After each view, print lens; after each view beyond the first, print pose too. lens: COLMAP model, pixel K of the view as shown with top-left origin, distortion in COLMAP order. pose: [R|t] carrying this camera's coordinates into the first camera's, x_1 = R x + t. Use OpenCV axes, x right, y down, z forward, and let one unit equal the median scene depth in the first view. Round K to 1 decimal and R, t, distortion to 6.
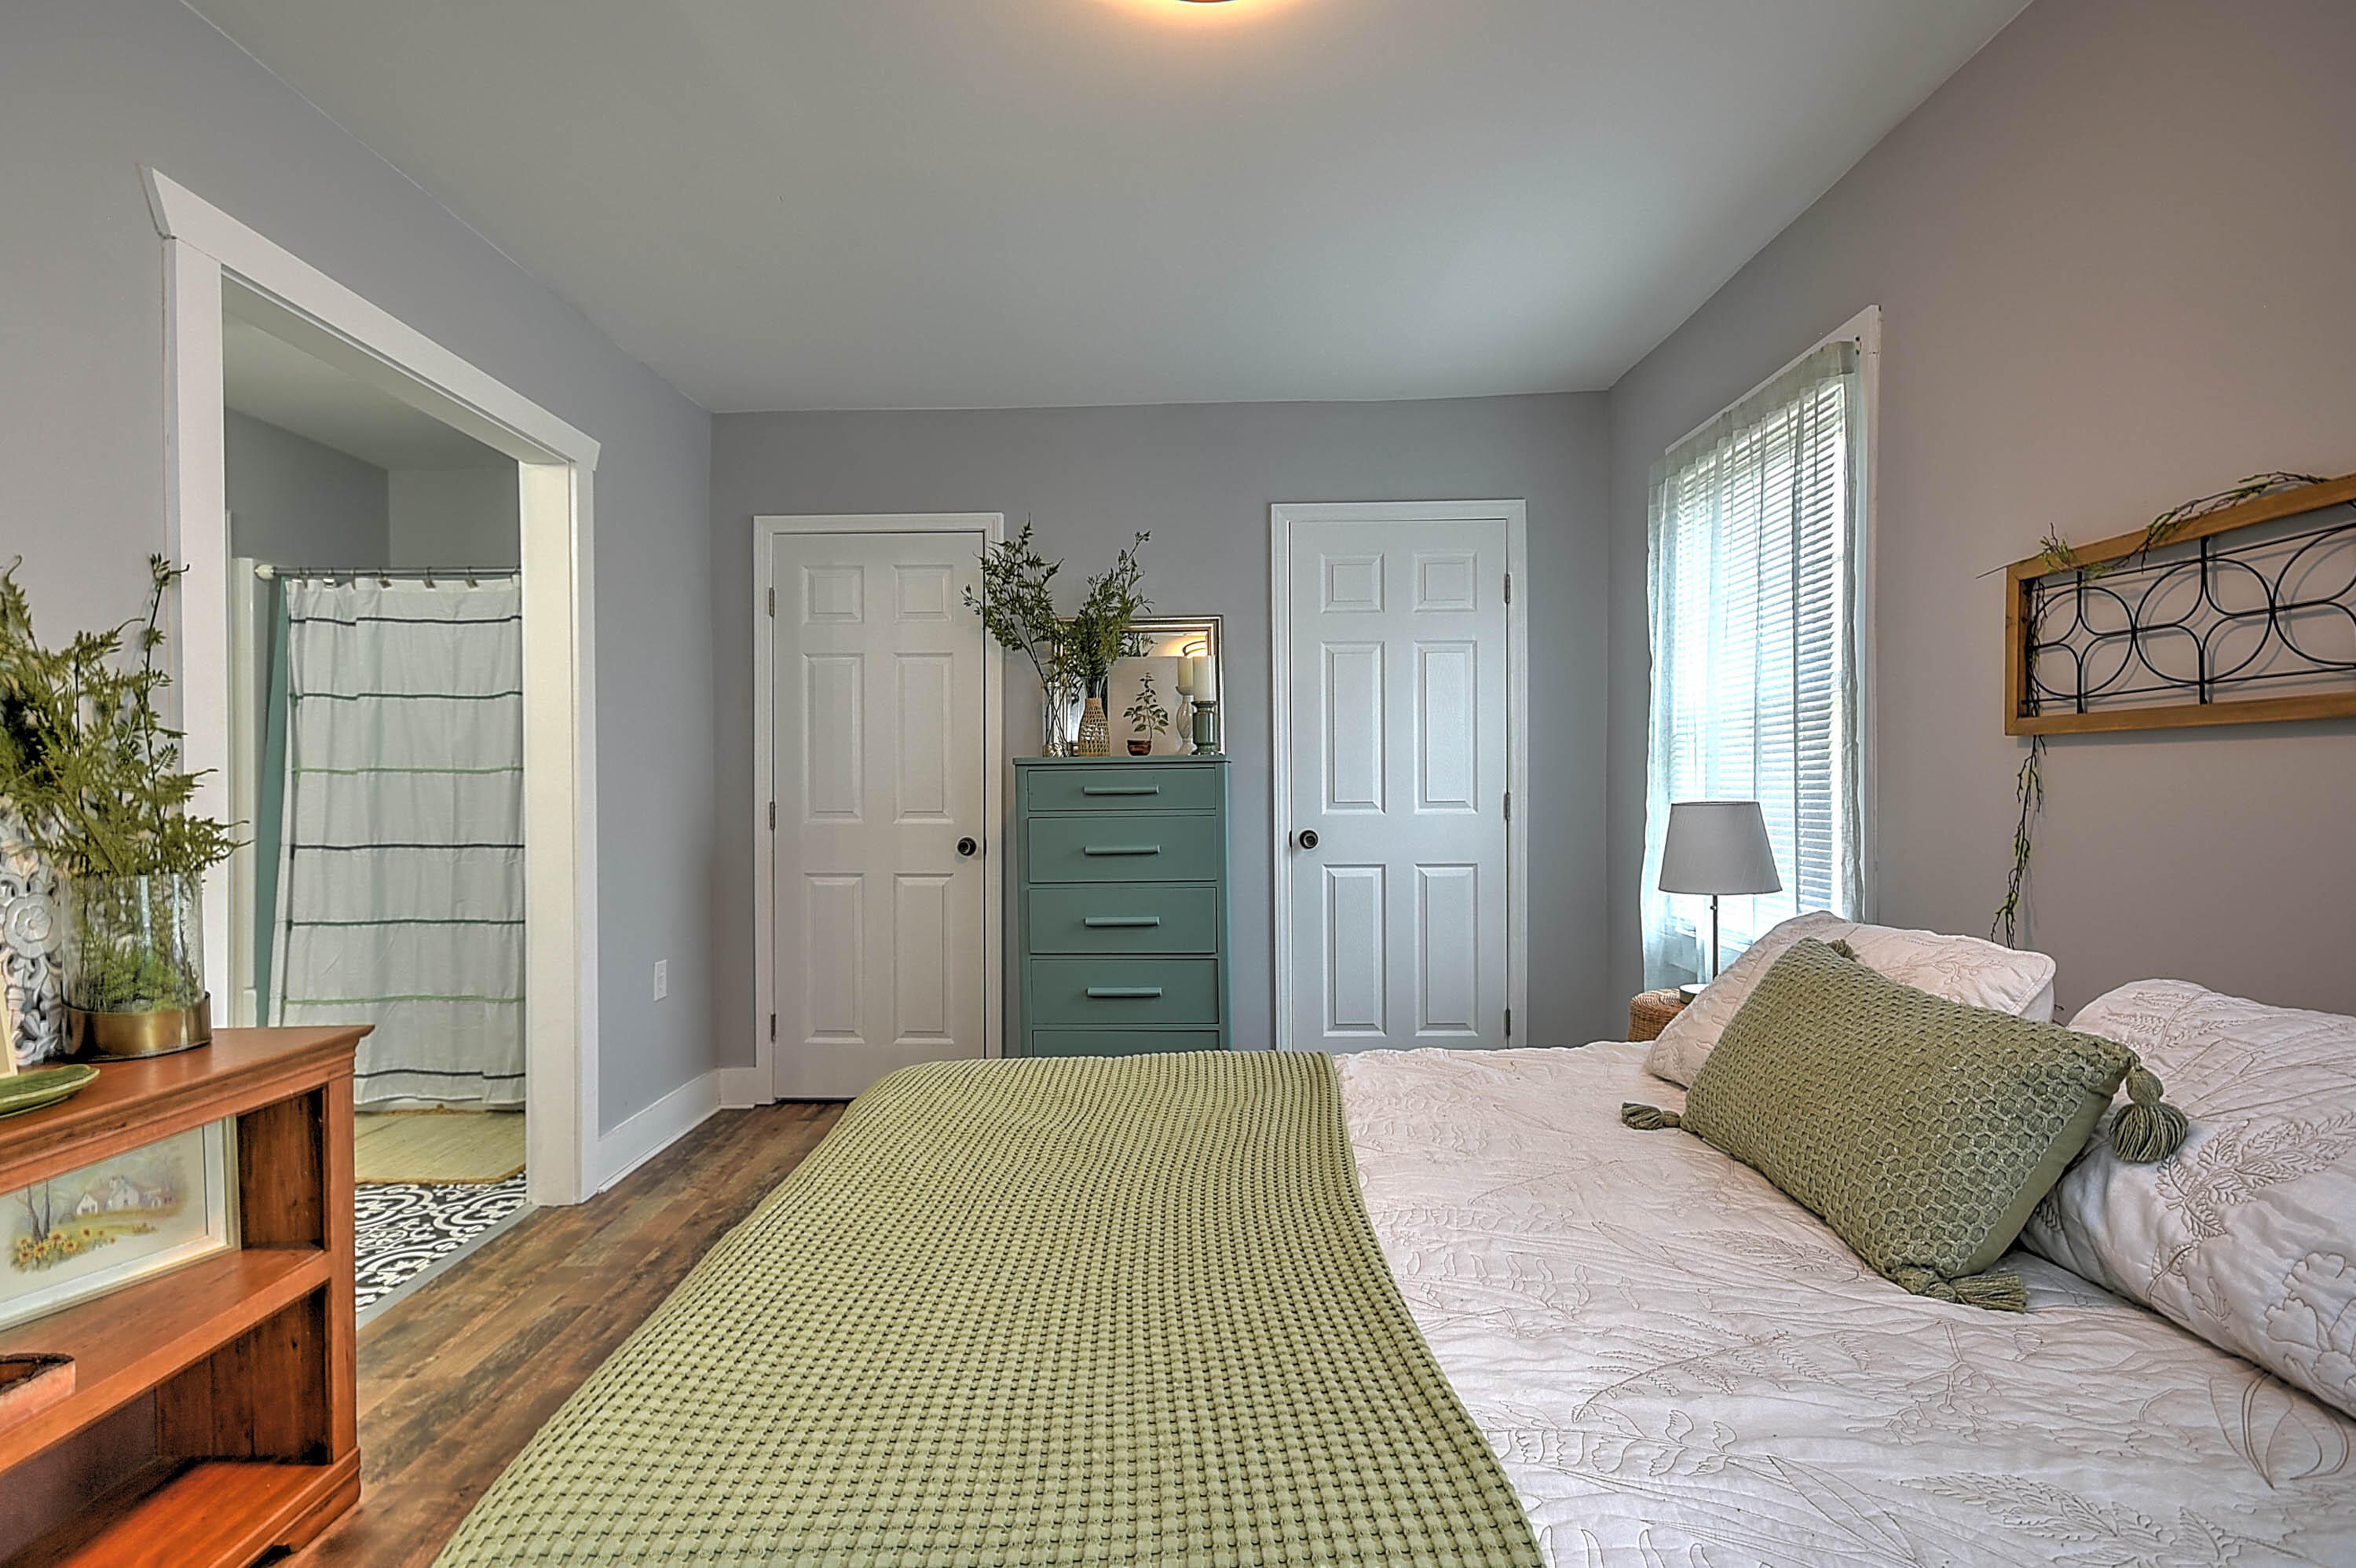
lens RADIAL K [[1164.5, 0, 1178.0], [0, 1164.5, 784.0], [0, 0, 1]] dist [0.016888, -0.000681]
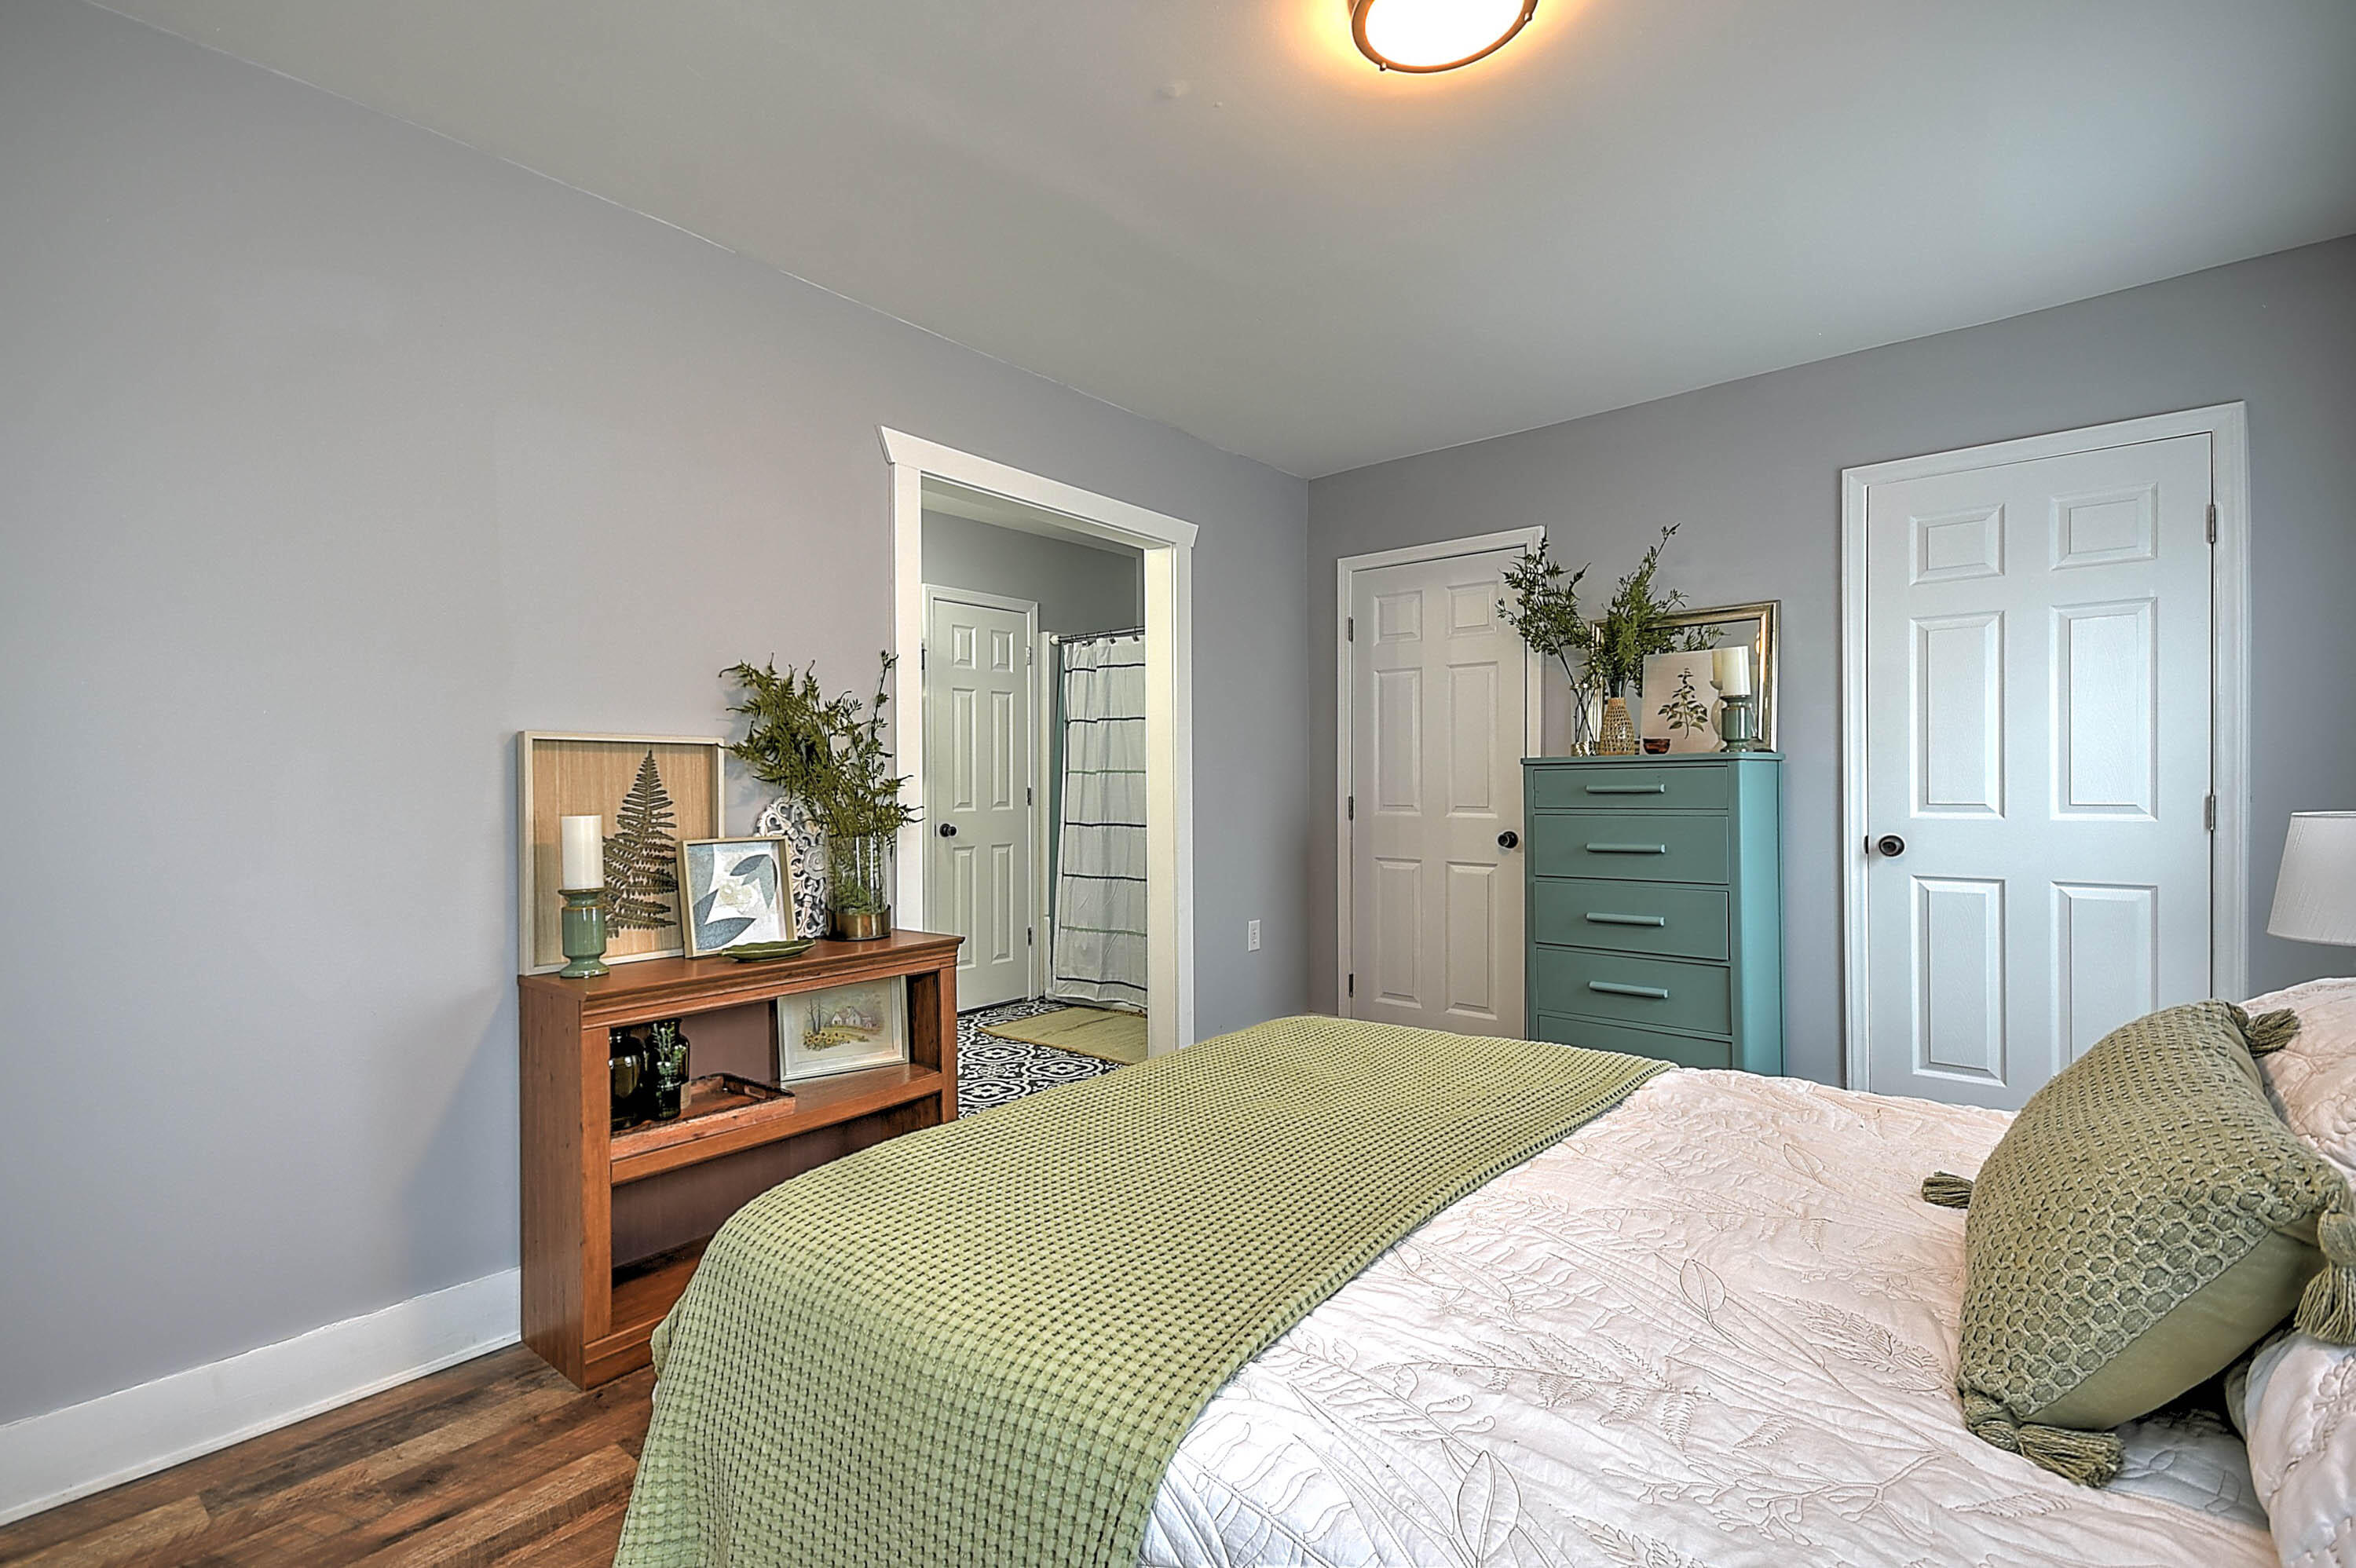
lens RADIAL K [[1092.7, 0, 1178.0], [0, 1092.7, 784.0], [0, 0, 1]] dist [0.021421, -0.014969]
pose [[0.770089, 0.003260, -0.637928, 0.291742], [0.000990, 0.999980, 0.006306, -0.006082], [0.637936, -0.005488, 0.770070, 0.028751]]
